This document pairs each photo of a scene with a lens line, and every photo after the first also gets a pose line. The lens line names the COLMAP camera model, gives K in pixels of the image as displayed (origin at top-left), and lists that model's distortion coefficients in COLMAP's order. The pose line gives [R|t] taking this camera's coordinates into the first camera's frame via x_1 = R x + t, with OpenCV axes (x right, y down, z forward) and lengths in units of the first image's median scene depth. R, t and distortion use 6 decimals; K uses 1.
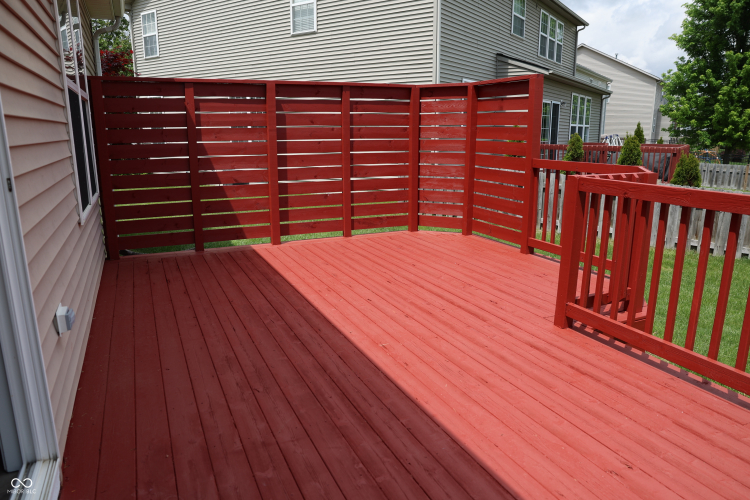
lens RADIAL K [[518.4, 0, 375.7], [0, 518.4, 250.4], [0, 0, 1]] dist [-0.100539, 0.074442]
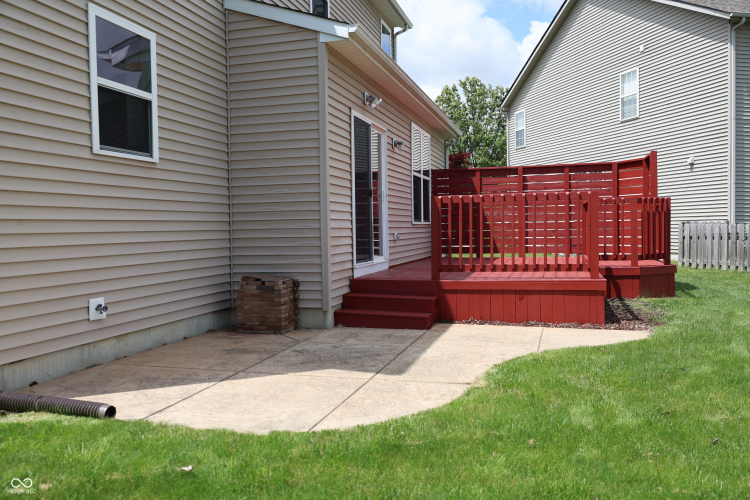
lens RADIAL K [[679.7, 0, 374.2], [0, 679.7, 251.6], [0, 0, 1]] dist [-0.008418, -0.005829]
pose [[0.765344, 0.008506, -0.643565, 0.409459], [-0.129746, 0.981424, -0.141326, 0.161420], [0.630408, 0.191663, 0.752231, -0.467700]]
